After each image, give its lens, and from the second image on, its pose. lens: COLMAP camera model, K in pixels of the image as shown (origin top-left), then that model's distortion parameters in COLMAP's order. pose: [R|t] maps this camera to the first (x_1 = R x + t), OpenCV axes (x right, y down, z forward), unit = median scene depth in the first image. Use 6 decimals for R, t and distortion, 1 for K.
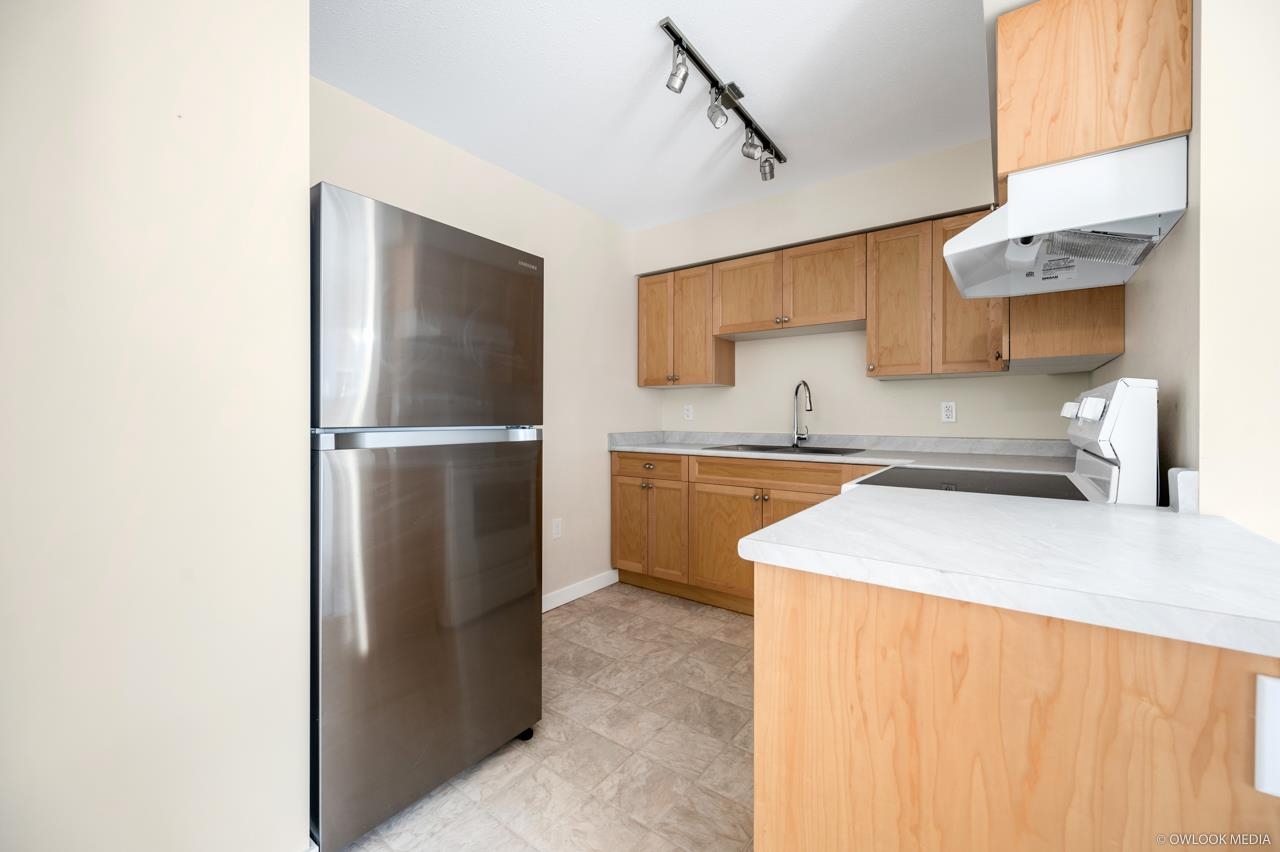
lens RADIAL K [[511.1, 0, 636.8], [0, 511.1, 417.7], [0, 0, 1]] dist [-0.001471, 0.000151]
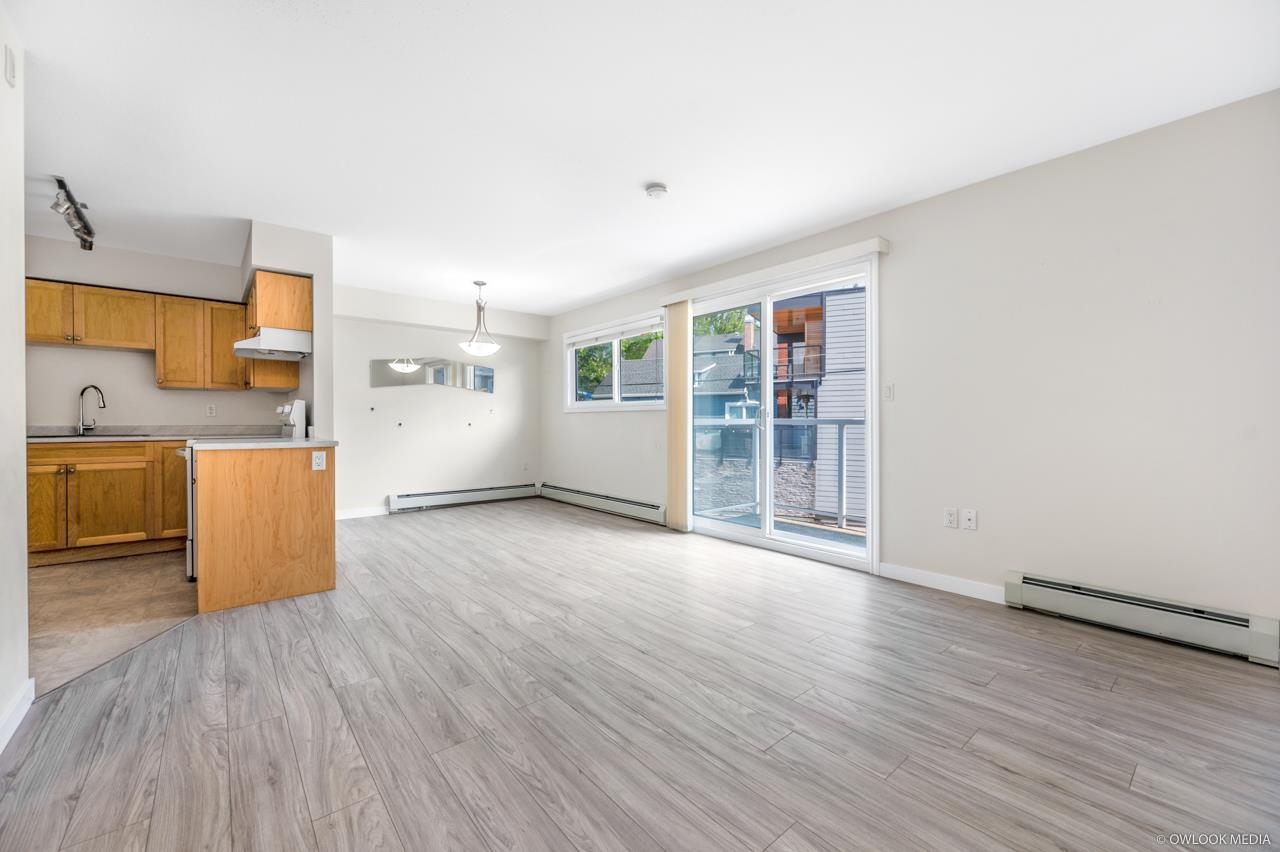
lens RADIAL K [[511.1, 0, 640.1], [0, 511.1, 428.7], [0, 0, 1]] dist [-0.001471, 0.000151]
pose [[0.239245, -0.013471, 0.970866, -0.735479], [-0.000041, 0.999904, 0.013884, 0.027134], [-0.970959, -0.003361, 0.239222, -0.831678]]
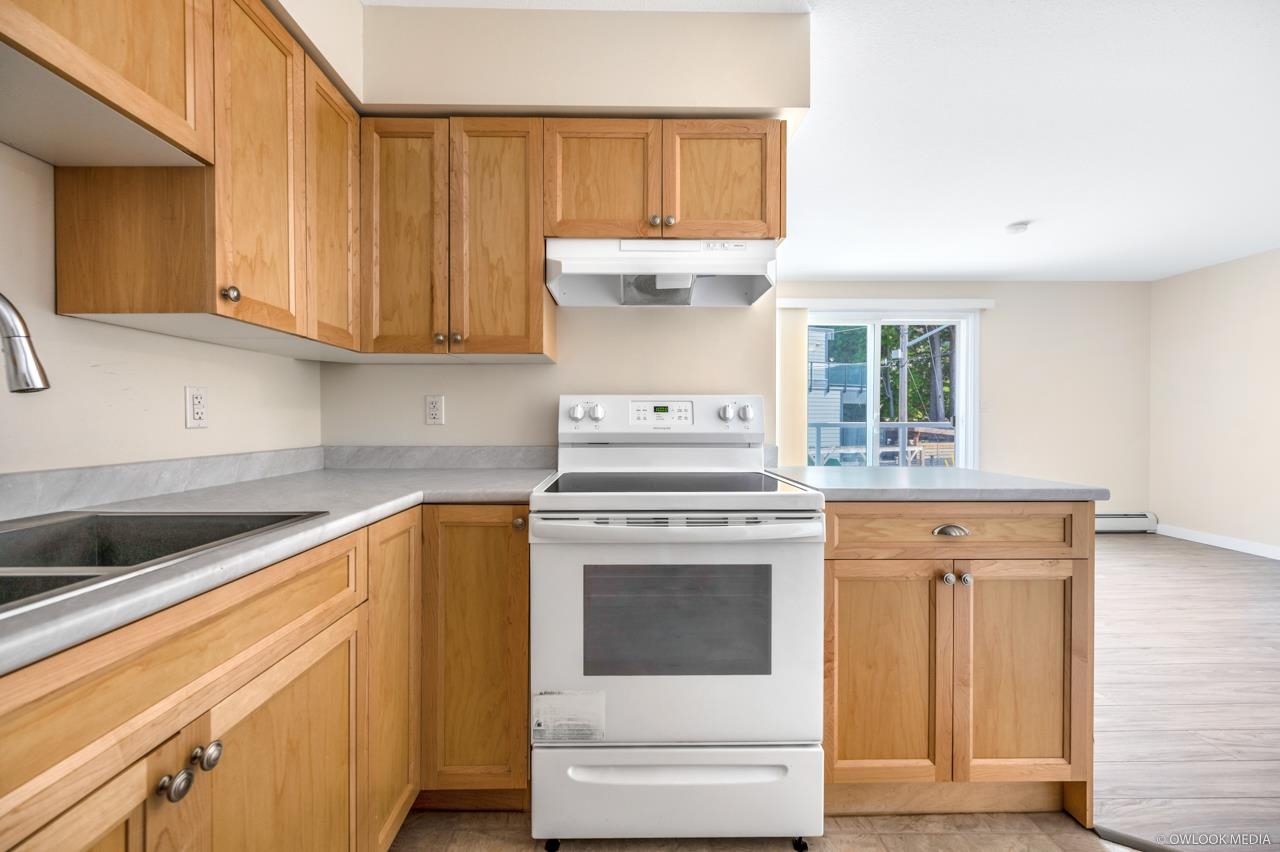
lens RADIAL K [[511.1, 0, 623.2], [0, 511.1, 425.8], [0, 0, 1]] dist [-0.001471, 0.000151]
pose [[-0.600606, -0.008675, 0.799498, -0.054834], [0.001702, 0.999925, 0.012128, 0.001517], [-0.799543, 0.008645, -0.600546, 1.013399]]
